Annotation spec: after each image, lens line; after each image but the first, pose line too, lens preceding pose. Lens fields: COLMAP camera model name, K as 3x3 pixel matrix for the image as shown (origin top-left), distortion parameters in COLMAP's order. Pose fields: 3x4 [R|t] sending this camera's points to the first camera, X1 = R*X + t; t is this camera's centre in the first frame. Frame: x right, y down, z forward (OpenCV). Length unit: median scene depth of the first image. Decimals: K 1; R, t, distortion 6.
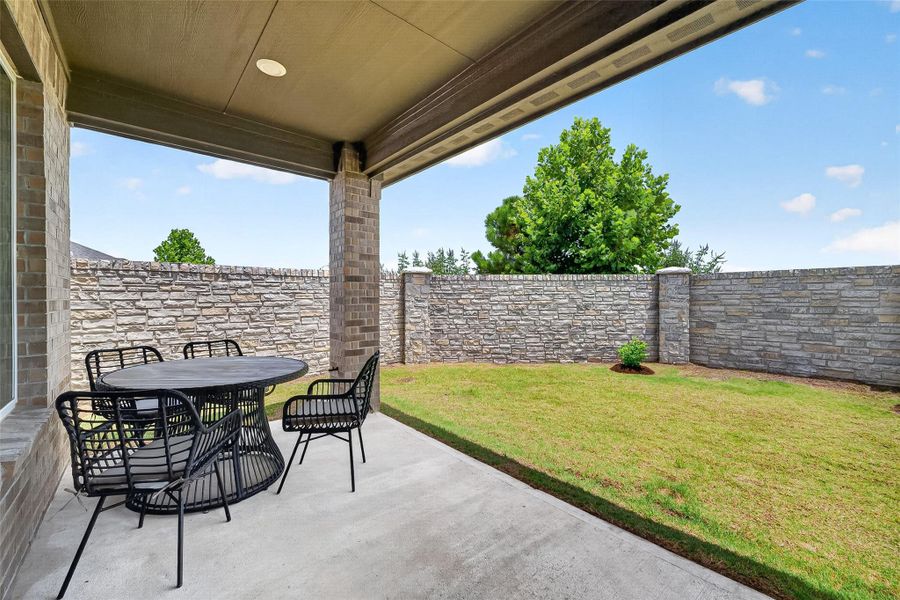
lens RADIAL K [[356.5, 0, 452.4], [0, 356.5, 297.0], [0, 0, 1]] dist [0.000501, 0.000262]
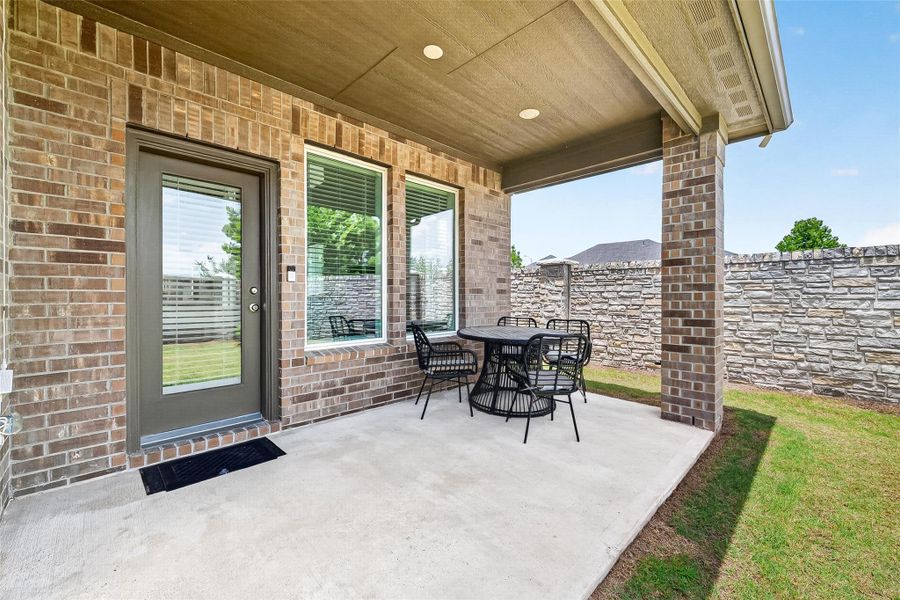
lens RADIAL K [[359.3, 0, 450.0], [0, 359.3, 300.0], [0, 0, 1]] dist [-0.011578, 0.000138]
pose [[0.063887, 0.011366, -0.997892, 0.439600], [0.000375, 0.999935, 0.011414, 0.023565], [0.997957, -0.001104, 0.063879, 0.325445]]
